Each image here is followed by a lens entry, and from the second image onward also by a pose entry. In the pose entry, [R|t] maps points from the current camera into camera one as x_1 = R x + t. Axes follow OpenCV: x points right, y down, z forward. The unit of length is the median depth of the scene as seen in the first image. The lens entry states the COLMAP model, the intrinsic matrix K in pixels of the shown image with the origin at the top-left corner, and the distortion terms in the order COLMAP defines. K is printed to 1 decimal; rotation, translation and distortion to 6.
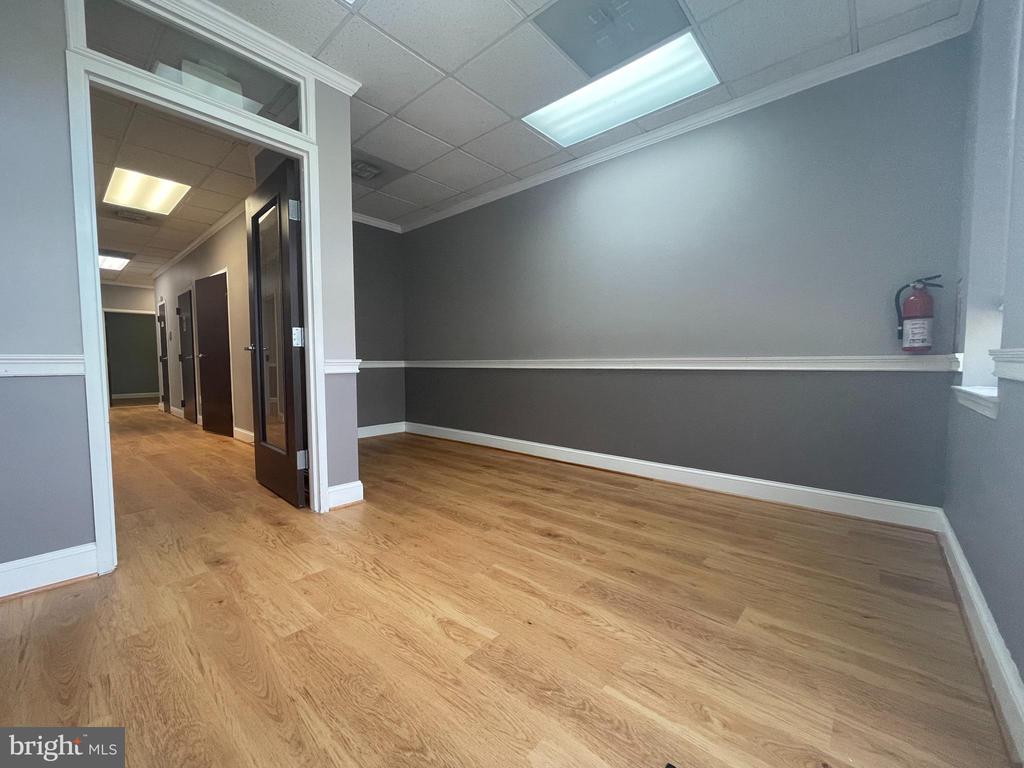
lens RADIAL K [[413.5, 0, 509.5], [0, 413.5, 390.0], [0, 0, 1]] dist [-0.009081, -0.000540]
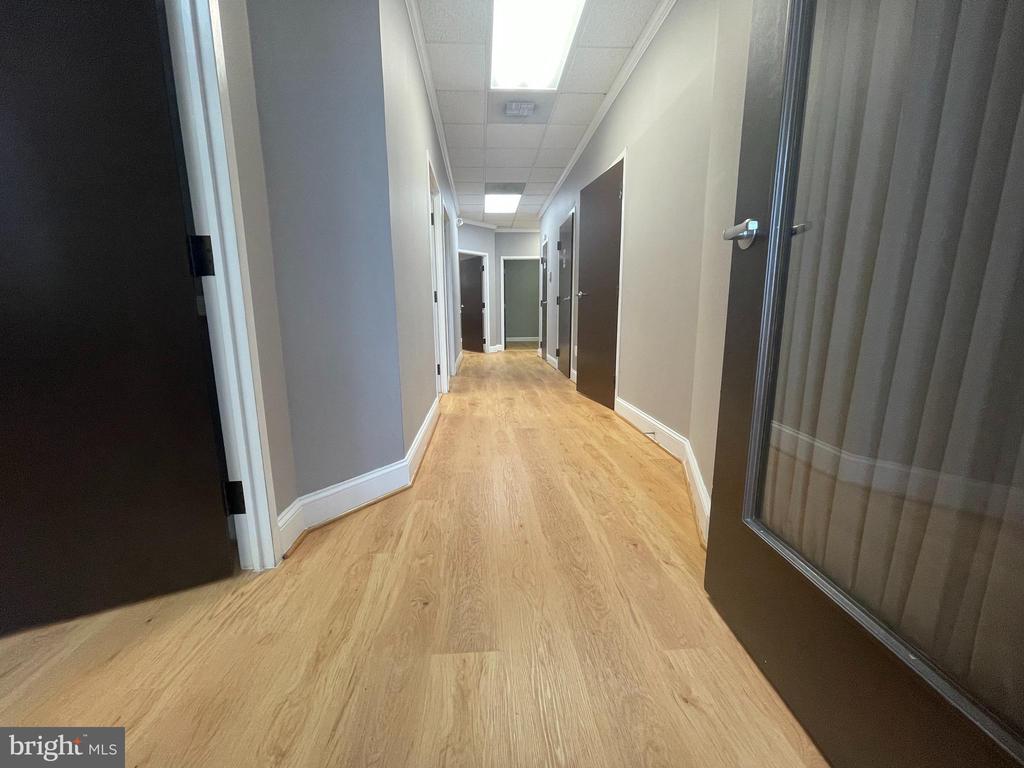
lens RADIAL K [[413.5, 0, 510.7], [0, 413.5, 387.5], [0, 0, 1]] dist [-0.009081, -0.000540]
pose [[0.712355, 0.123050, -0.690948, -0.209980], [-0.040683, 0.990094, 0.134382, -0.007936], [0.700640, -0.067618, 0.710304, 0.252217]]
